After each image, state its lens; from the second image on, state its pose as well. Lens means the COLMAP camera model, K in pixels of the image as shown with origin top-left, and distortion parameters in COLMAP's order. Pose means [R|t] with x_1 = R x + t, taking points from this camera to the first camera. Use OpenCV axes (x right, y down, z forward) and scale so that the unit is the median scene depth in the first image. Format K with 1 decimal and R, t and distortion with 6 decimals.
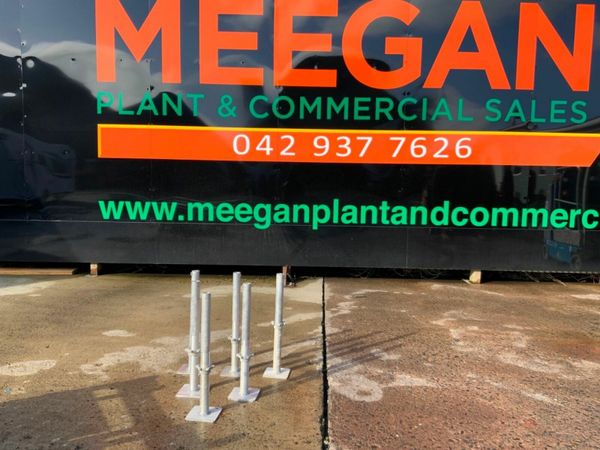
lens RADIAL K [[494.4, 0, 300.0], [0, 494.4, 225.0], [0, 0, 1]] dist [0.089072, -0.186814]
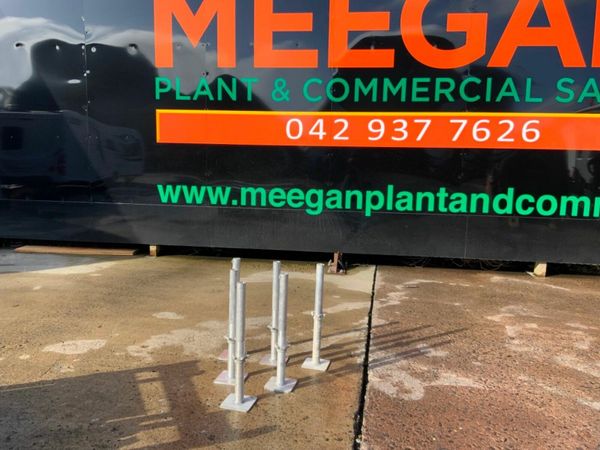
lens RADIAL K [[494.4, 0, 300.0], [0, 494.4, 225.0], [0, 0, 1]] dist [0.089072, -0.186814]
pose [[0.991618, 0.018881, -0.127817, 0.025564], [-0.014328, 0.999233, 0.036449, -0.007991], [0.128407, -0.034312, 0.991128, 0.017427]]
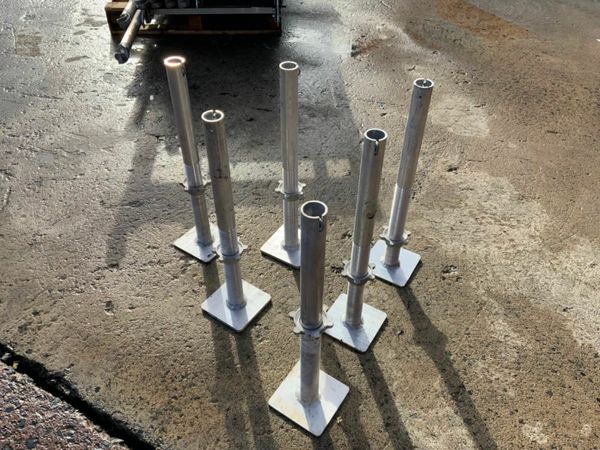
lens RADIAL K [[494.4, 0, 300.0], [0, 494.4, 225.0], [0, 0, 1]] dist [0.089072, -0.186814]
pose [[-0.455348, 0.576760, -0.678237, 0.091399], [-0.094859, 0.726031, 0.681088, -0.047056], [0.885246, 0.374469, -0.275886, 0.637837]]
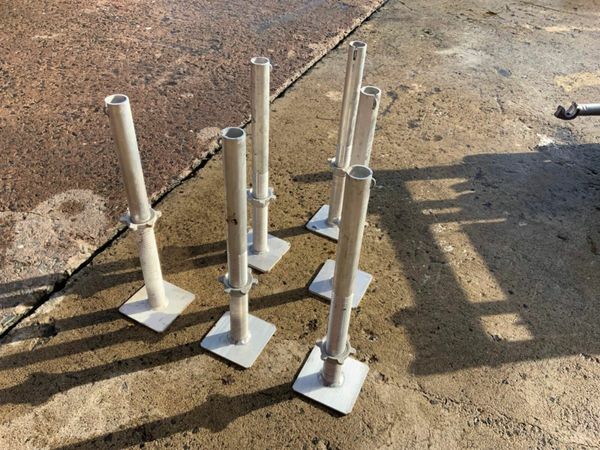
lens RADIAL K [[494.4, 0, 300.0], [0, 494.4, 225.0], [0, 0, 1]] dist [0.089072, -0.186814]
pose [[-0.925904, -0.299009, 0.230856, -0.152068], [-0.051534, 0.705389, 0.706945, -0.049509], [-0.374226, 0.642666, -0.668532, 0.732849]]
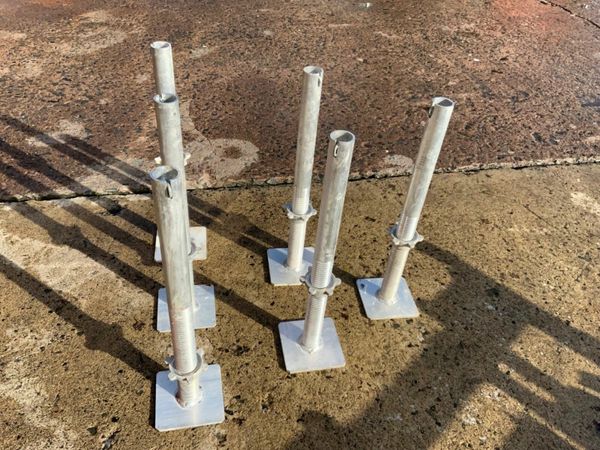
lens RADIAL K [[494.4, 0, 300.0], [0, 494.4, 225.0], [0, 0, 1]] dist [0.089072, -0.186814]
pose [[-0.265105, -0.659619, 0.703294, -0.254616], [-0.007681, 0.730814, 0.682534, -0.036631], [-0.964189, 0.175541, -0.198809, 0.594030]]
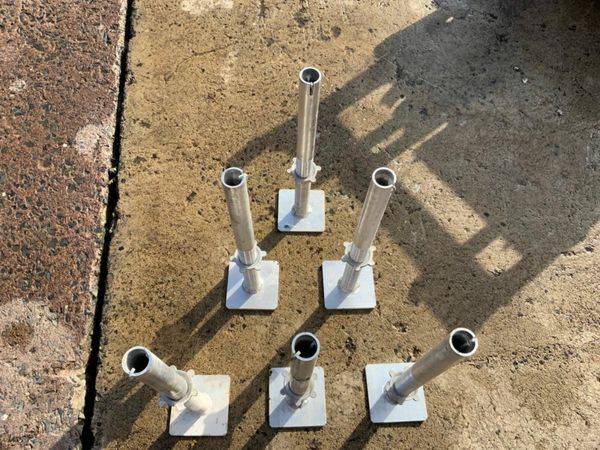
lens RADIAL K [[494.4, 0, 300.0], [0, 494.4, 225.0], [0, 0, 1]] dist [0.089072, -0.186814]
pose [[-0.991569, 0.082853, -0.099632, -0.061945], [-0.063407, 0.360311, 0.930675, -0.102082], [0.113008, 0.929146, -0.352019, 0.616275]]
